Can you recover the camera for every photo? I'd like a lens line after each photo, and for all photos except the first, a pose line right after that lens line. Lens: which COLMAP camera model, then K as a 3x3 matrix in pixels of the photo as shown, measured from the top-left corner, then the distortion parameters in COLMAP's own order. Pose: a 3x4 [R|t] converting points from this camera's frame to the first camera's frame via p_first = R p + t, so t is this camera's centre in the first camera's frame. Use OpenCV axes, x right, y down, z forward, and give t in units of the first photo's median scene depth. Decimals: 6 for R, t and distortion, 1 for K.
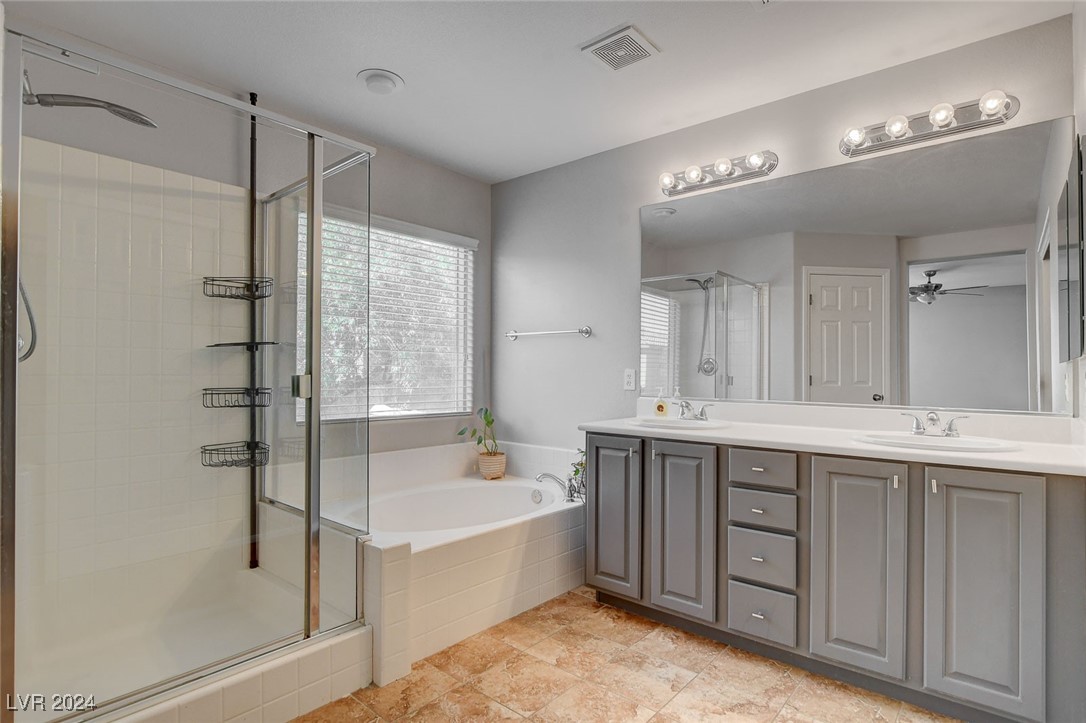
lens RADIAL K [[565.1, 0, 543.0], [0, 565.1, 361.5], [0, 0, 1]] dist [0.000067, -0.000018]
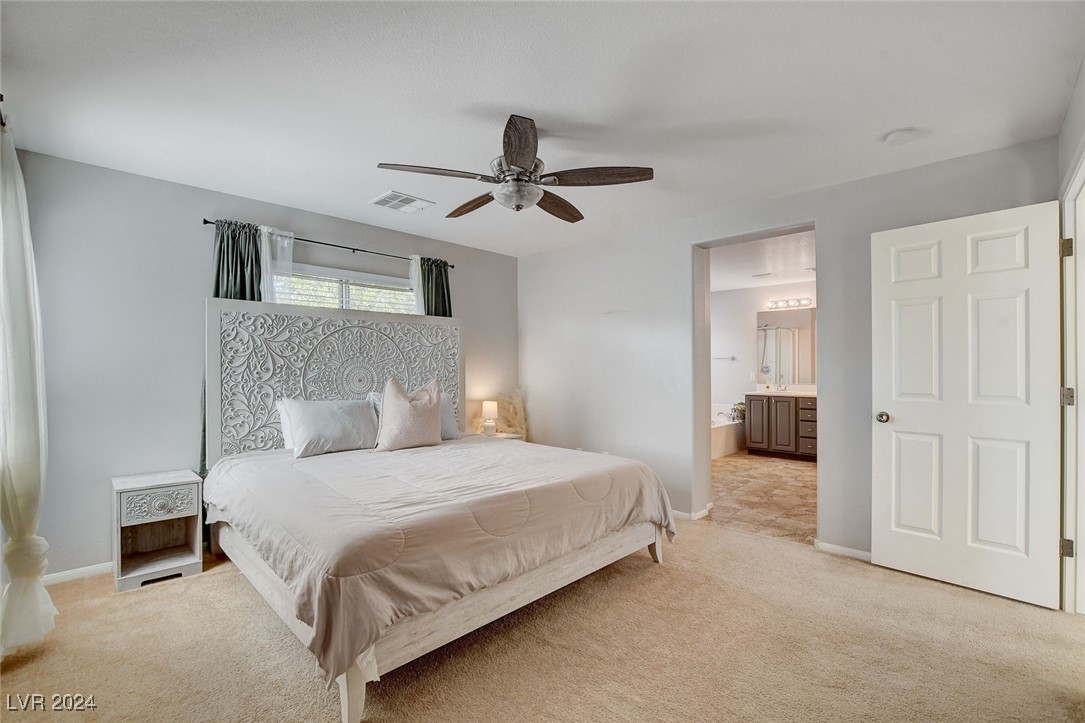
lens RADIAL K [[477.9, 0, 543.2], [0, 477.9, 365.5], [0, 0, 1]] dist [-0.030625, 0.000420]
pose [[0.997799, -0.010563, -0.065465, -0.811965], [0.011174, 0.999897, 0.008962, -0.062820], [0.065363, -0.009673, 0.997815, -1.531477]]
